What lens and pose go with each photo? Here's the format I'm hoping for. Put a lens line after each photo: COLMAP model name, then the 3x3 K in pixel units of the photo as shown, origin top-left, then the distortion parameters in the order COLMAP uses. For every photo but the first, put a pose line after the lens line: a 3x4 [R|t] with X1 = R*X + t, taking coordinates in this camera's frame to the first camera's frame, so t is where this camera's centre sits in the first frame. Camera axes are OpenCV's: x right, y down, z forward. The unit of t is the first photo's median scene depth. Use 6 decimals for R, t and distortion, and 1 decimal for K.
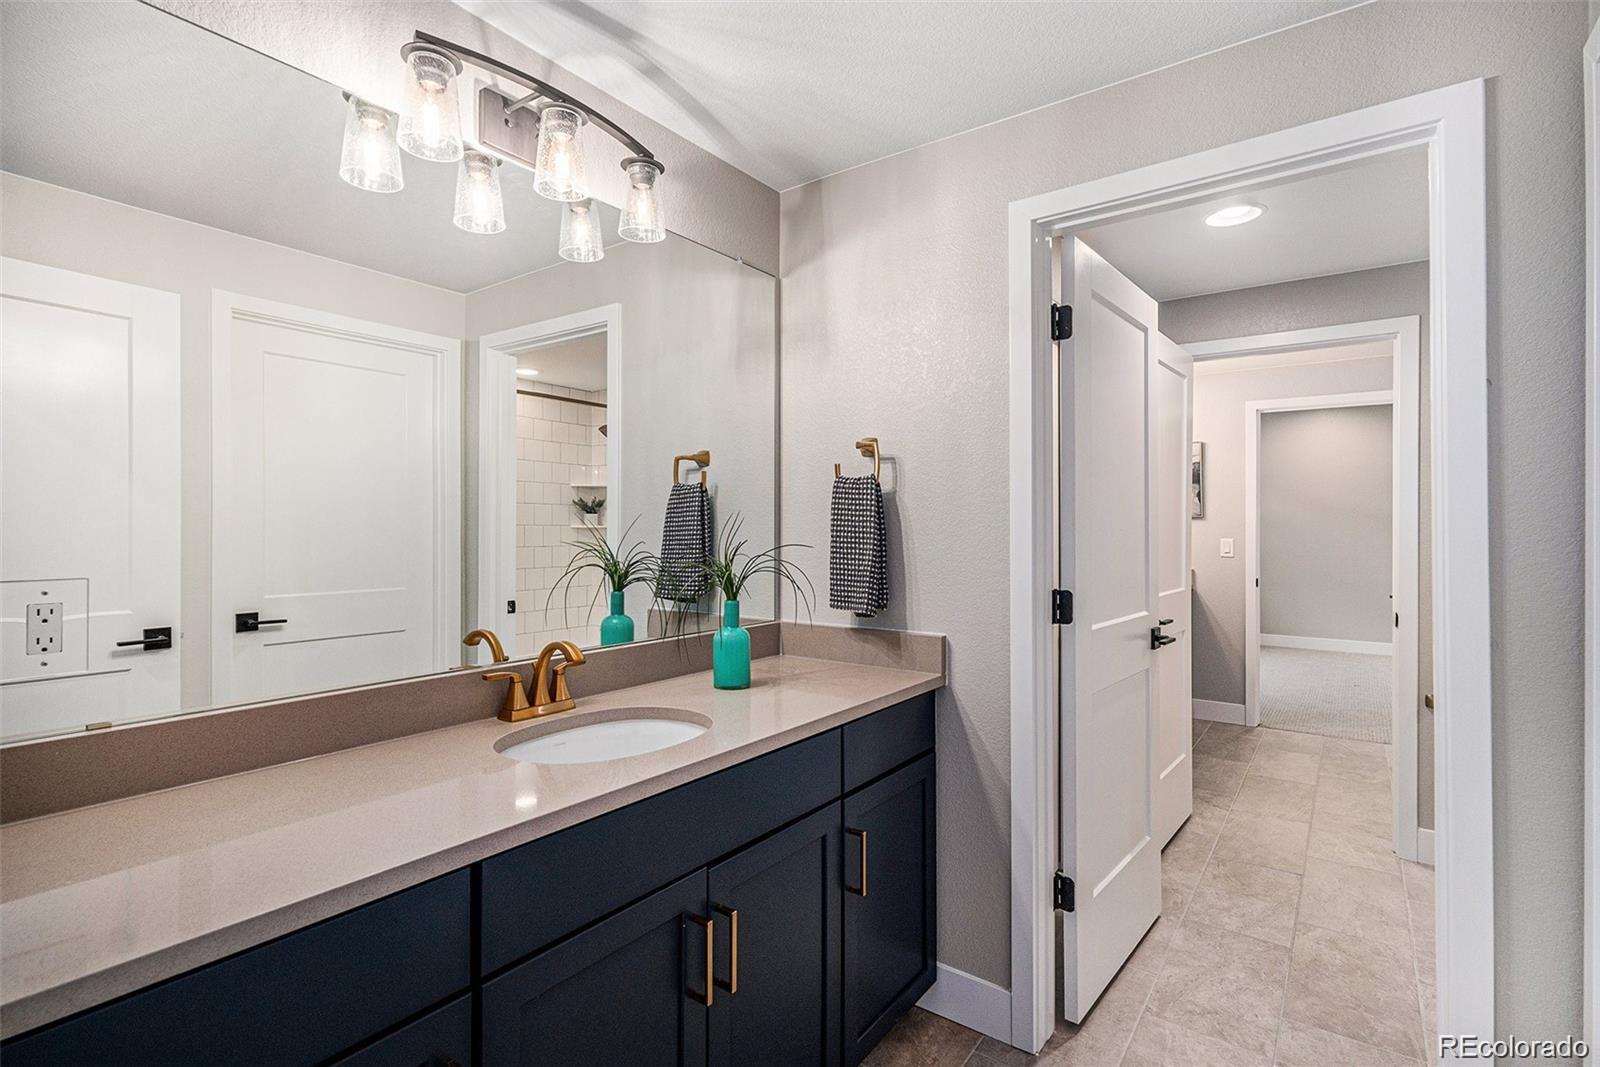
lens RADIAL K [[754.4, 0, 780.5], [0, 754.4, 533.7], [0, 0, 1]] dist [0.001280, 0.000011]
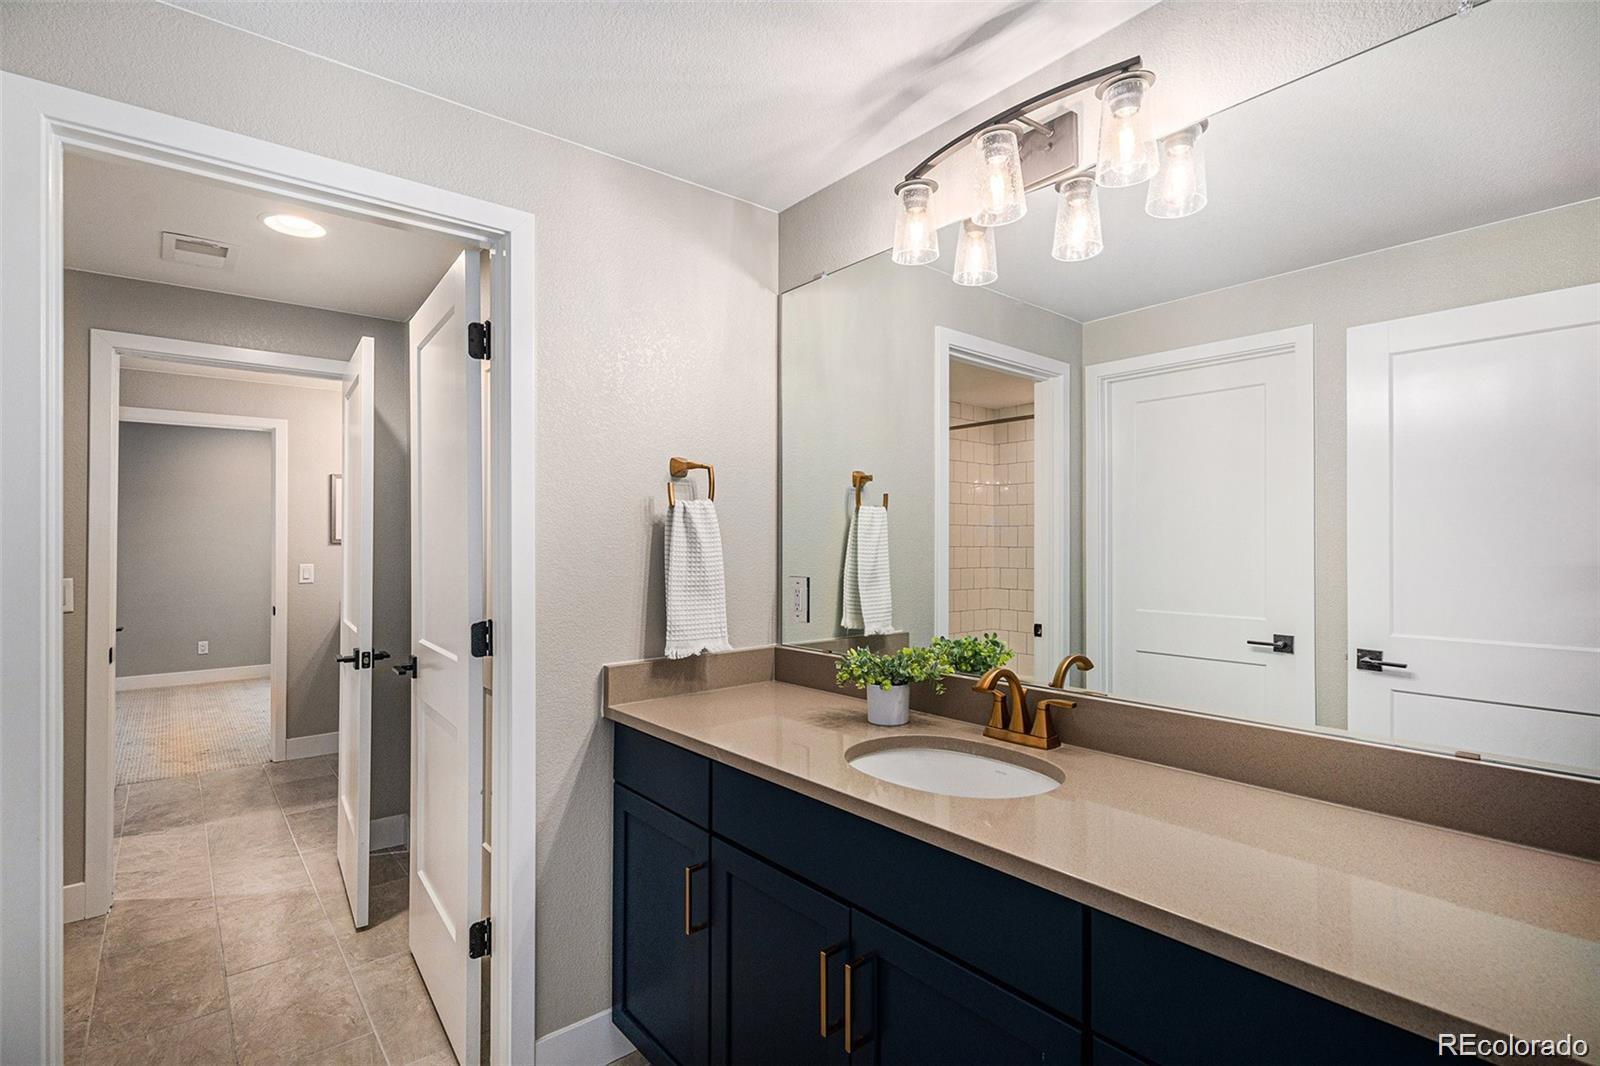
lens RADIAL K [[754.4, 0, 780.5], [0, 754.4, 533.2], [0, 0, 1]] dist [0.001280, 0.000011]
pose [[-0.233893, -0.016867, -0.972116, 0.980046], [-0.032451, 0.999428, -0.009534, -0.022150], [0.971721, 0.029316, -0.234306, 1.277203]]
